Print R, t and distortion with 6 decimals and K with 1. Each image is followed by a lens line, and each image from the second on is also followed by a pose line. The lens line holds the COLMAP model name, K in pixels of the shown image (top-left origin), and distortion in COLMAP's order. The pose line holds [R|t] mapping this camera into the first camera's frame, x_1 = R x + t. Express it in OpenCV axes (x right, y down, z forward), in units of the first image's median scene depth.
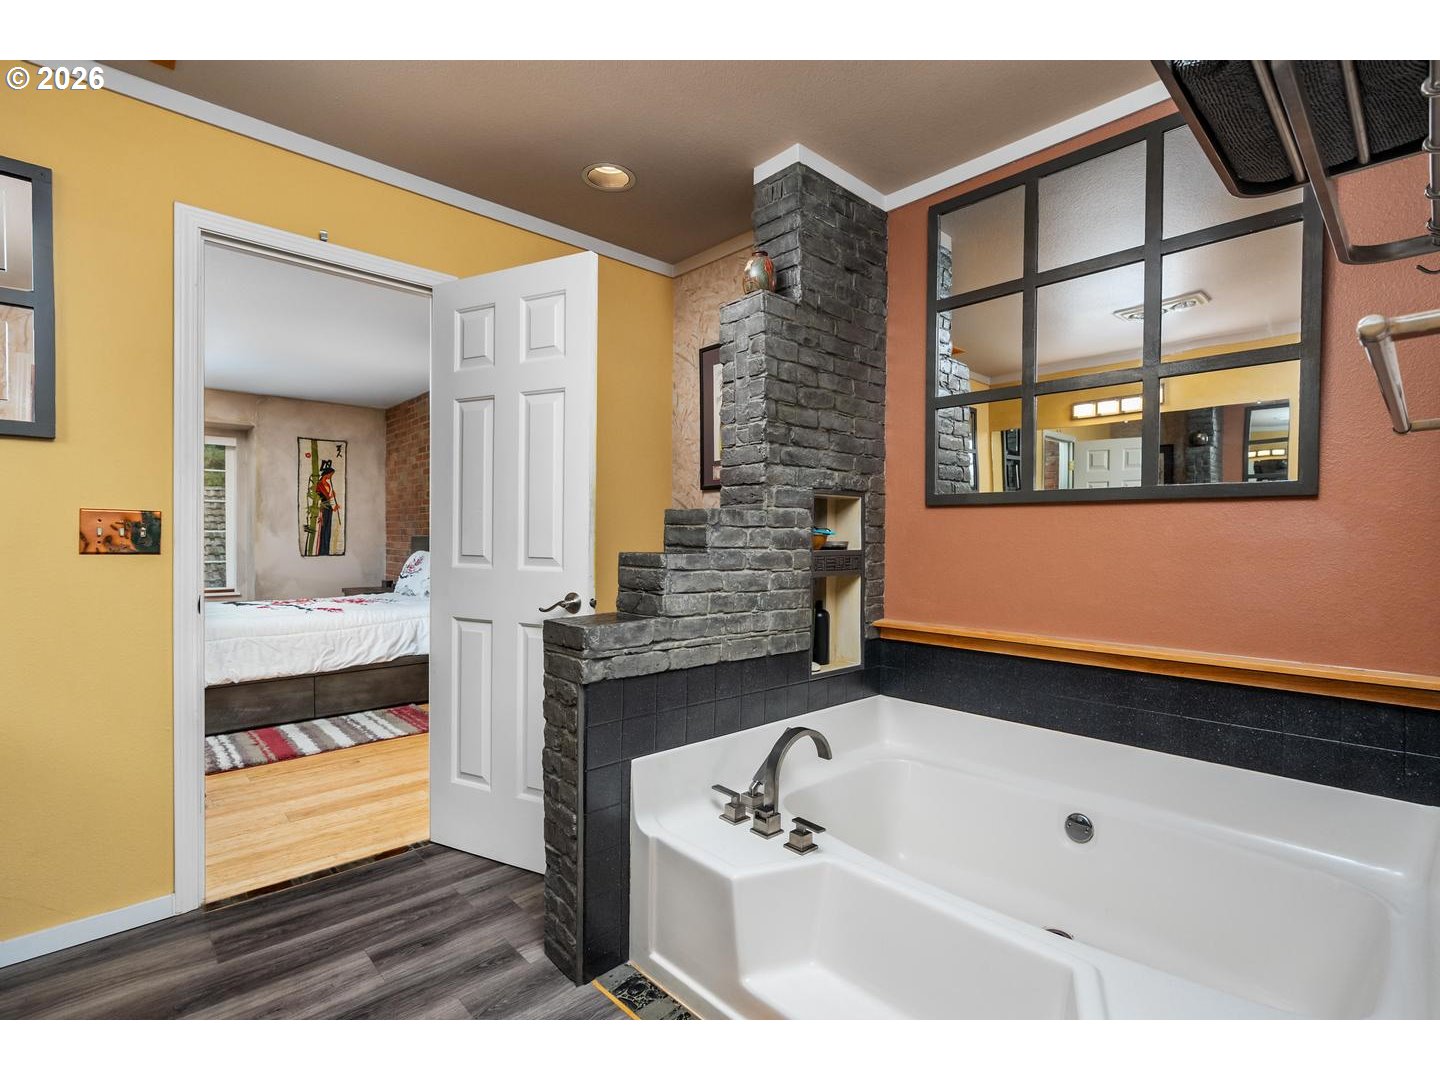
lens RADIAL K [[656.5, 0, 715.4], [0, 656.5, 543.4], [0, 0, 1]] dist [-0.004482, 0.000231]
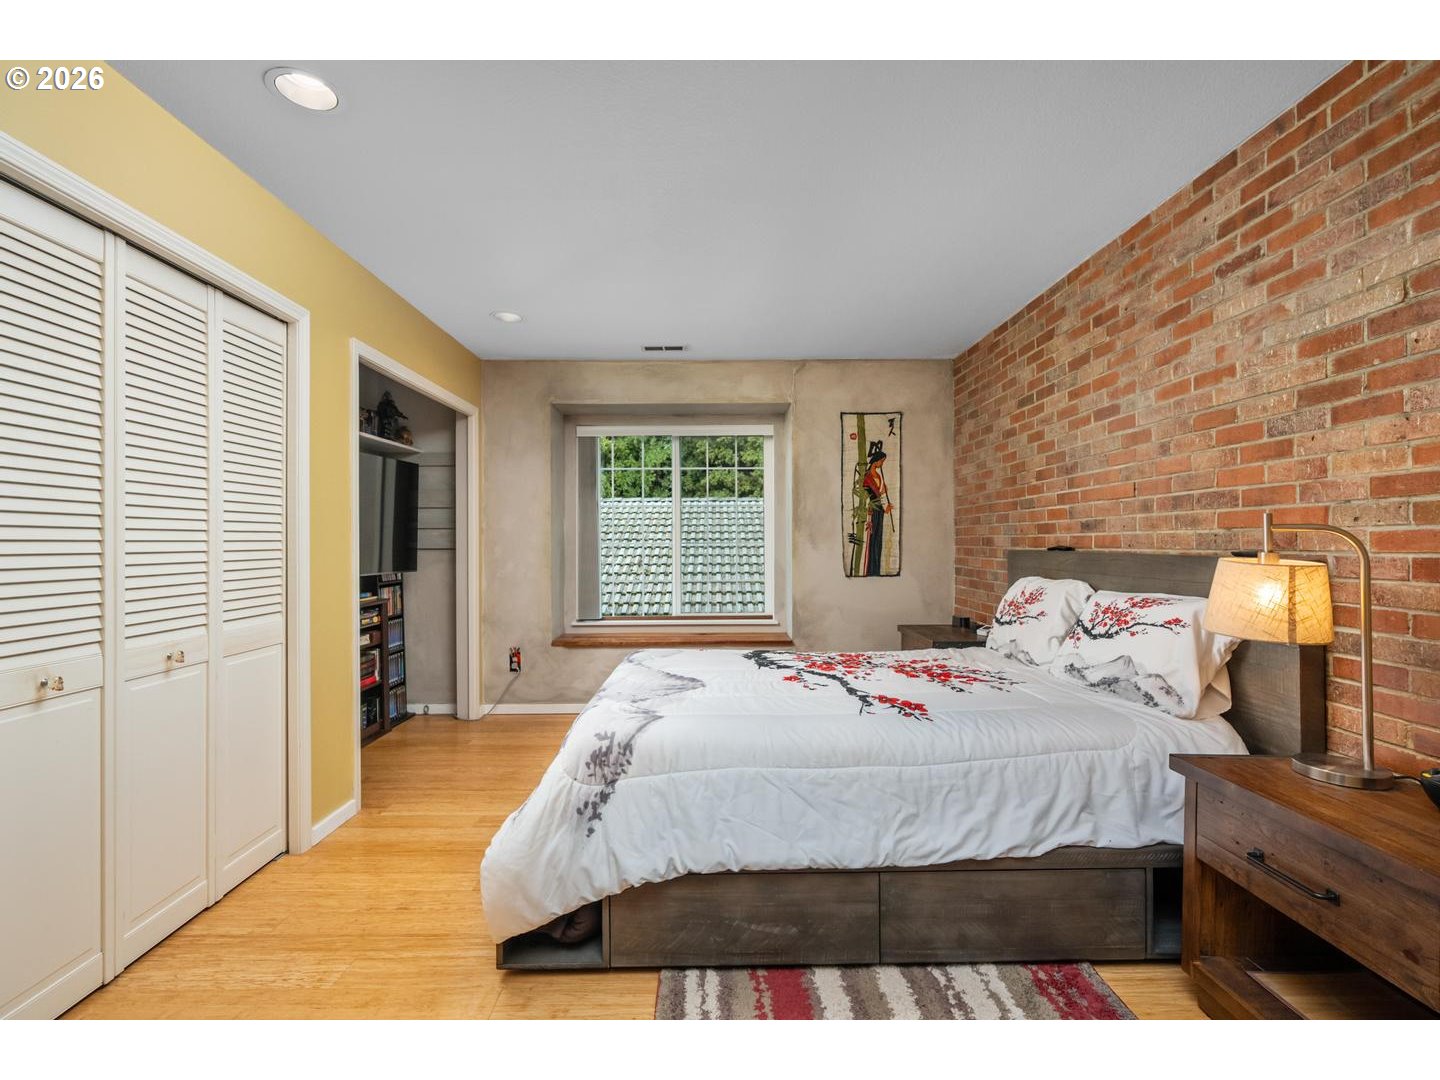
lens RADIAL K [[656.5, 0, 715.4], [0, 656.5, 543.4], [0, 0, 1]] dist [-0.004482, 0.000231]
pose [[0.730562, -0.006243, -0.682818, -0.242318], [0.000871, 0.999966, -0.008211, -0.011415], [0.682846, 0.005404, 0.730543, 0.372892]]
